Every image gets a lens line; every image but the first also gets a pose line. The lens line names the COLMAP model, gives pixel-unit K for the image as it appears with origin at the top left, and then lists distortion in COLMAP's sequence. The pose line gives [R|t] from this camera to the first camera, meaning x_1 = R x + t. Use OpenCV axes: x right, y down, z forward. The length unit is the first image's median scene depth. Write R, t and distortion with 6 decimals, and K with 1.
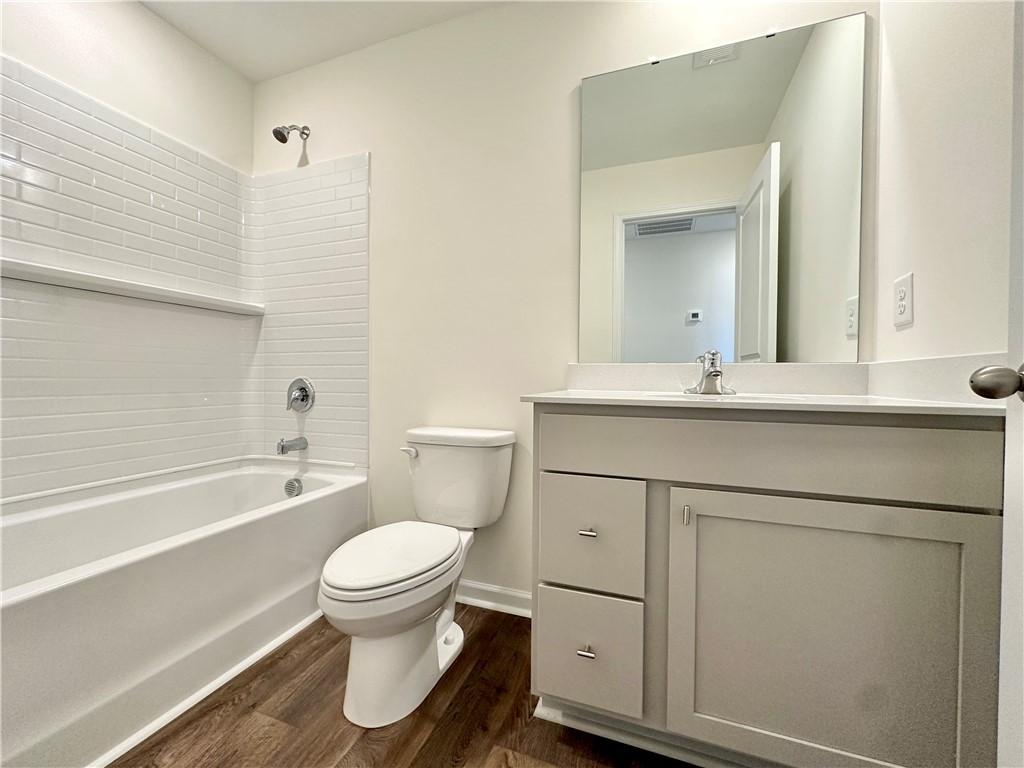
lens RADIAL K [[407.3, 0, 512.0], [0, 407.3, 384.0], [0, 0, 1]] dist [-0.000833, 0.000000]
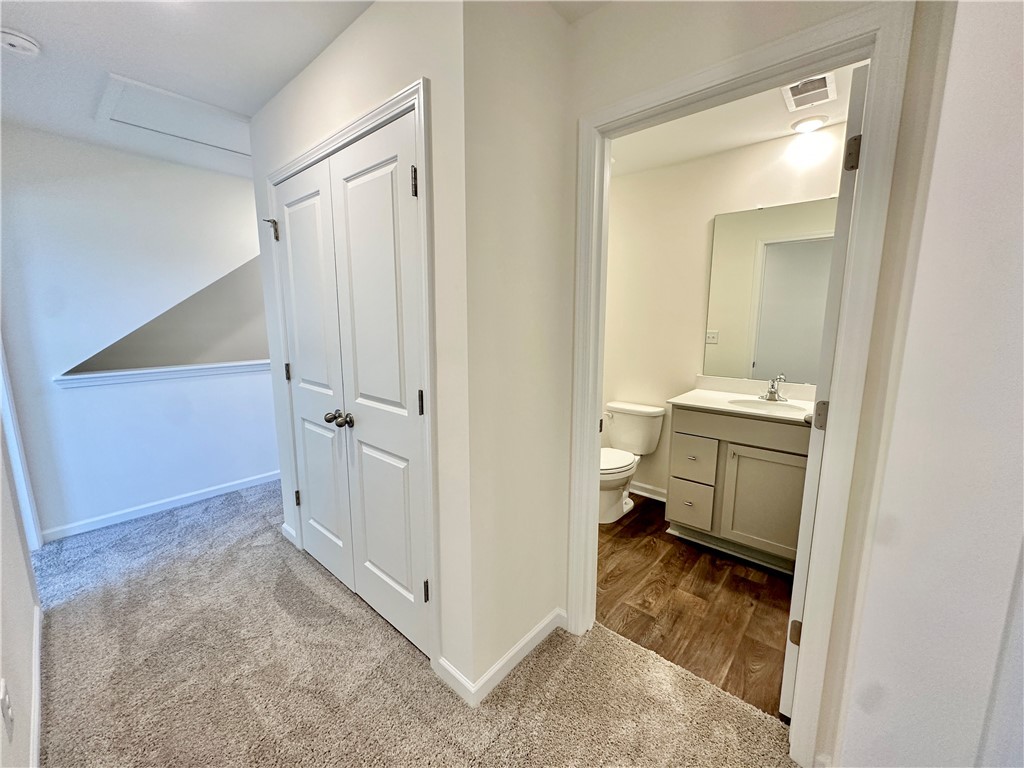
lens RADIAL K [[407.3, 0, 512.0], [0, 407.3, 384.0], [0, 0, 1]] dist [-0.000833, 0.000000]
pose [[0.930177, 0.047256, -0.364058, 0.037750], [0.003767, 0.990400, 0.138181, -0.330256], [0.367092, -0.129904, 0.921069, -1.252554]]
